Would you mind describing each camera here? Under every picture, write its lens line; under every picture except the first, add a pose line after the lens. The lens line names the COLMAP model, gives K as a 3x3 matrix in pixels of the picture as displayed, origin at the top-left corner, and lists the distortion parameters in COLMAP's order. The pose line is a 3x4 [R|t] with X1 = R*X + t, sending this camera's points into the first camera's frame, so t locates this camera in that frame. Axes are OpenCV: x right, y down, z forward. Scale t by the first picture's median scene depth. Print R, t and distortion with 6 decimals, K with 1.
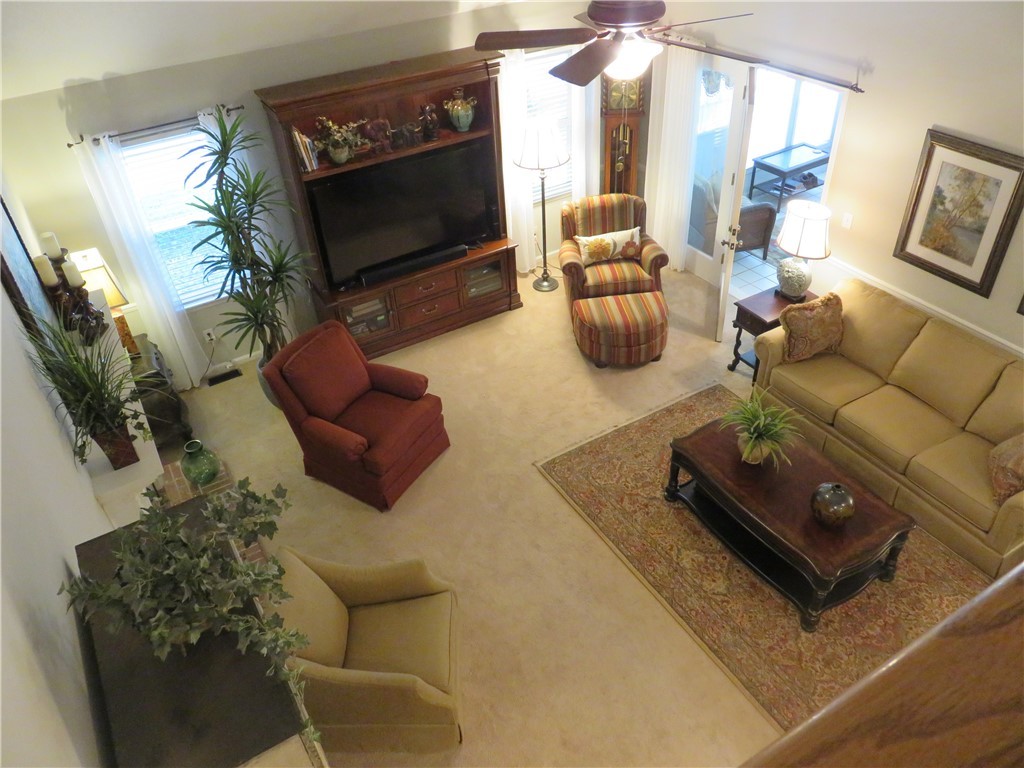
lens RADIAL K [[764.5, 0, 515.2], [0, 764.5, 383.0], [0, 0, 1]] dist [-0.015234, -0.003966]
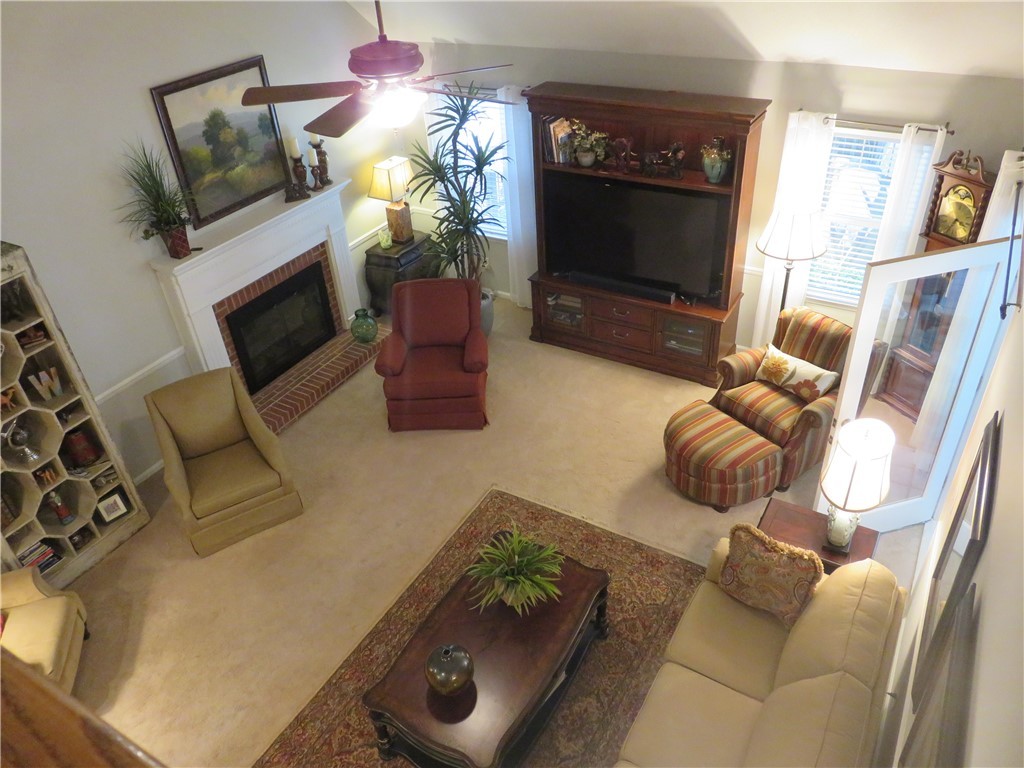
lens RADIAL K [[764.5, 0, 514.1], [0, 764.5, 384.7], [0, 0, 1]] dist [-0.015234, -0.003966]
pose [[0.472305, 0.518477, -0.712818, 0.593882], [-0.506792, 0.821399, 0.261660, -0.242966], [0.721173, 0.237667, 0.650711, 0.275729]]
